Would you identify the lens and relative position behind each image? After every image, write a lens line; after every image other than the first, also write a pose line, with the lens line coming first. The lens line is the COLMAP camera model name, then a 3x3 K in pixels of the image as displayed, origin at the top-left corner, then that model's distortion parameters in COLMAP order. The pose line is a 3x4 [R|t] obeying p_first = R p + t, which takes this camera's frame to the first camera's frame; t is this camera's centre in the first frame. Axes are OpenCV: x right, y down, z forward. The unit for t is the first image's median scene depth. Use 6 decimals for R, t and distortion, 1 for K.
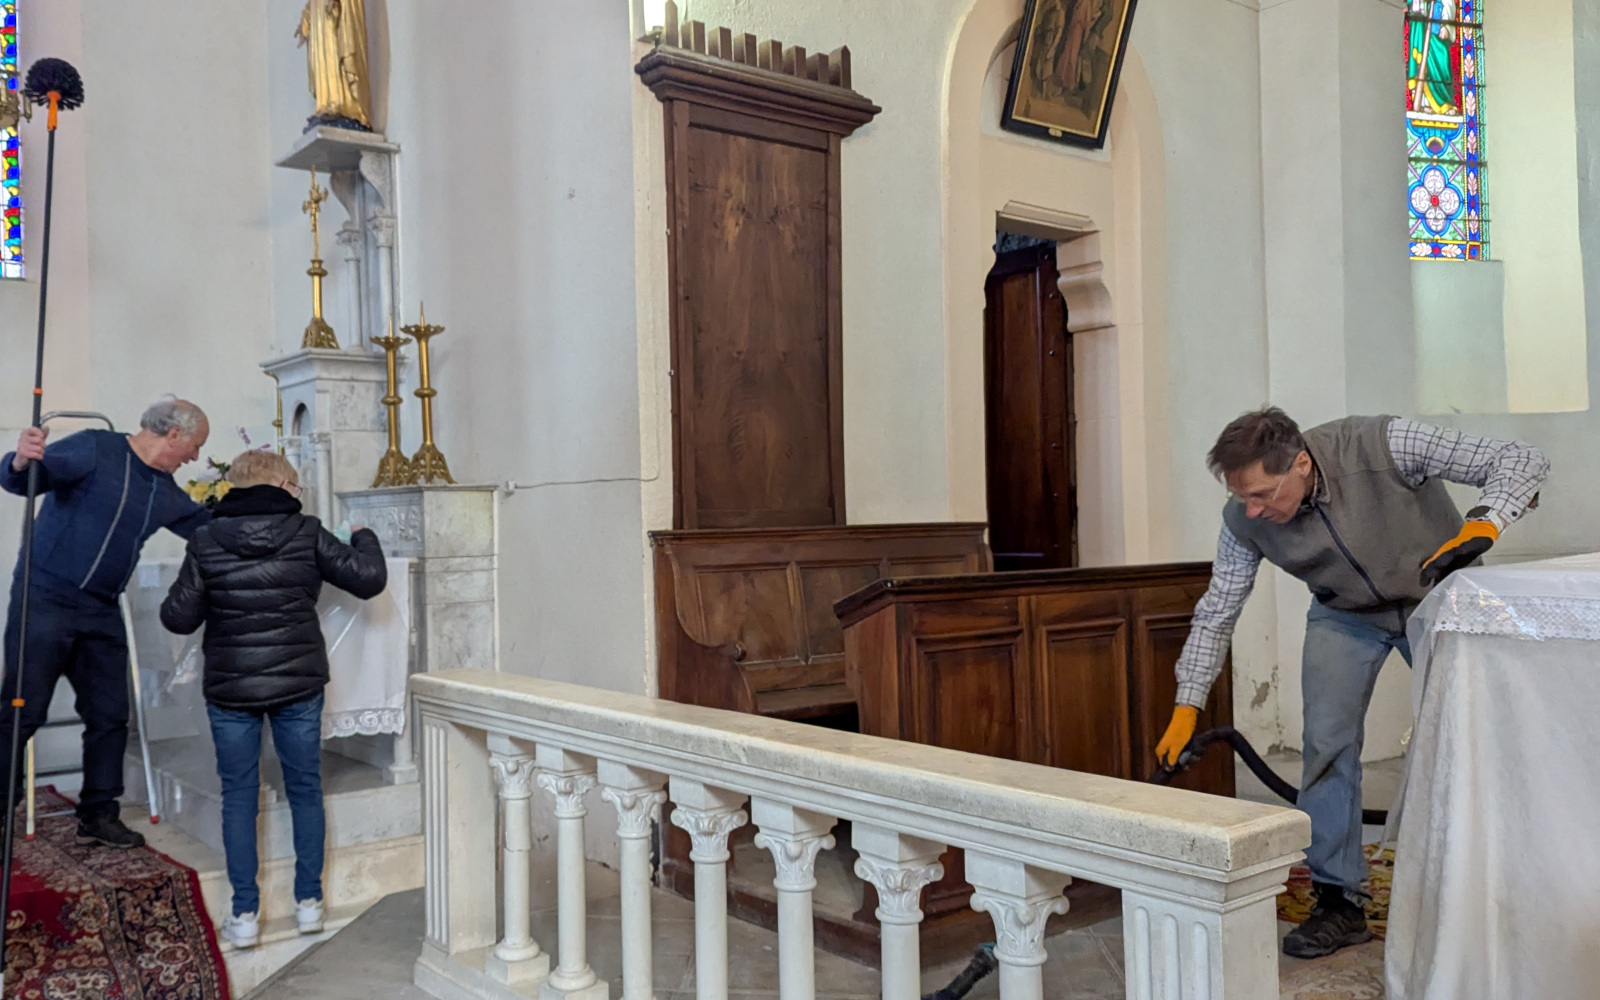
lens RADIAL K [[1237.5, 0, 796.1], [0, 1237.5, 515.5], [0, 0, 1]] dist [0.007630, -0.014053]
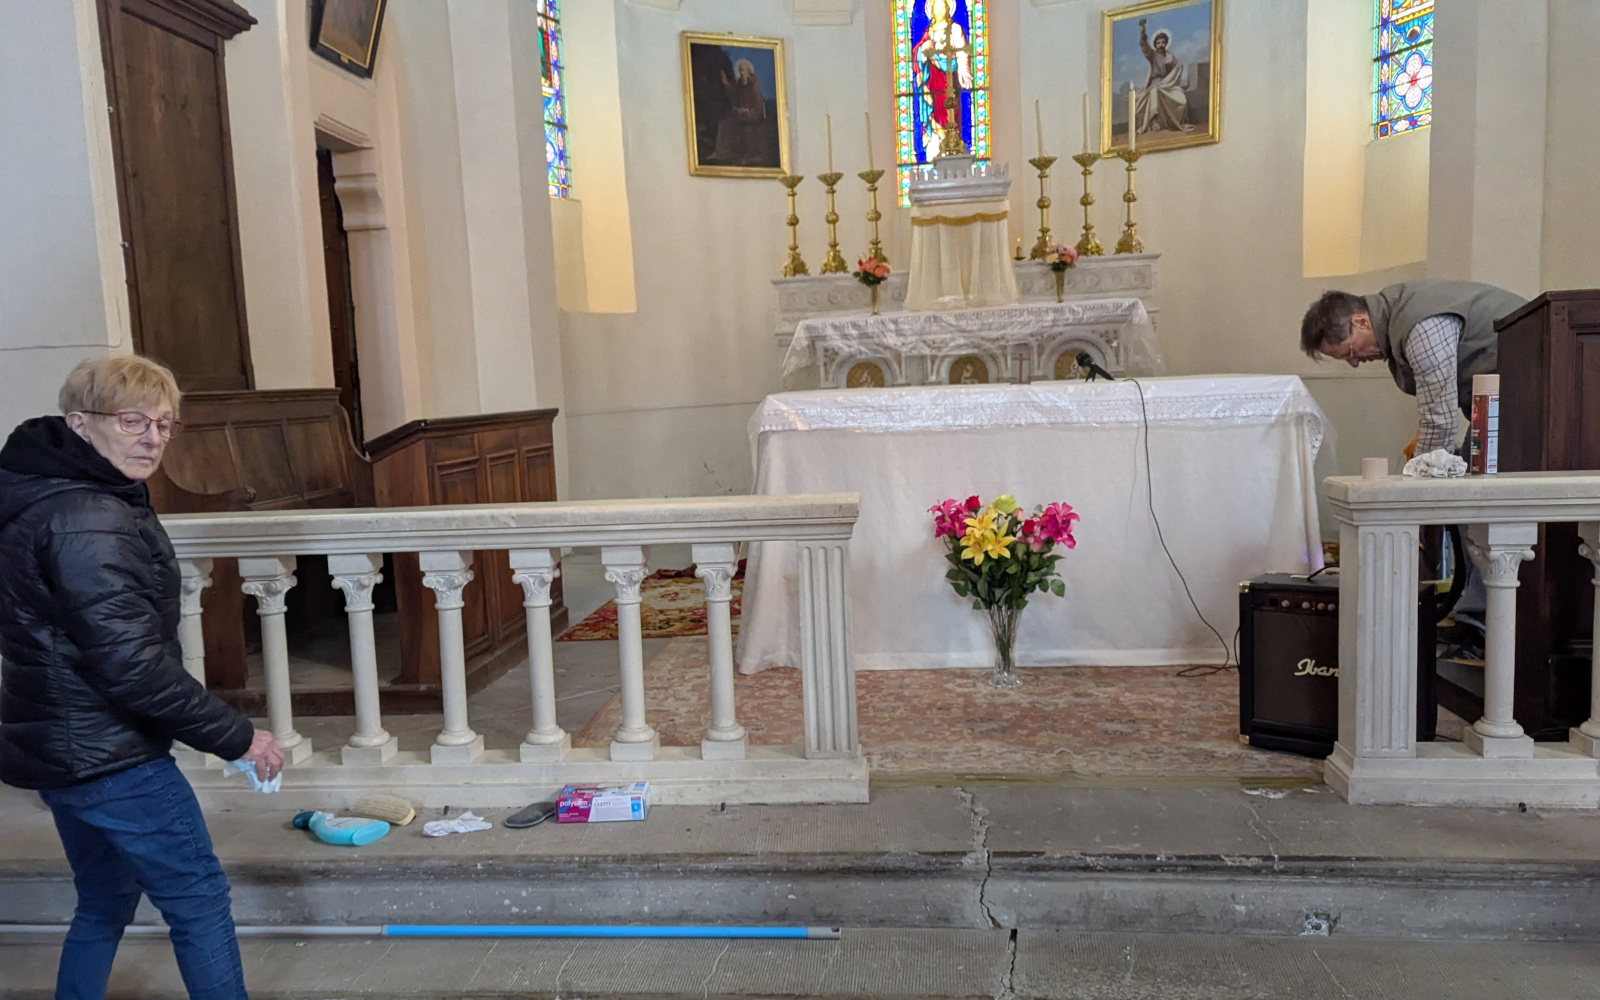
lens RADIAL K [[1237.5, 0, 734.3], [0, 1237.5, 508.9], [0, 0, 1]] dist [0.007630, -0.014053]
pose [[0.674357, -0.087473, 0.733206, -0.505870], [0.034791, 0.995620, 0.086781, 0.032583], [-0.737585, -0.033012, 0.674447, -0.099381]]
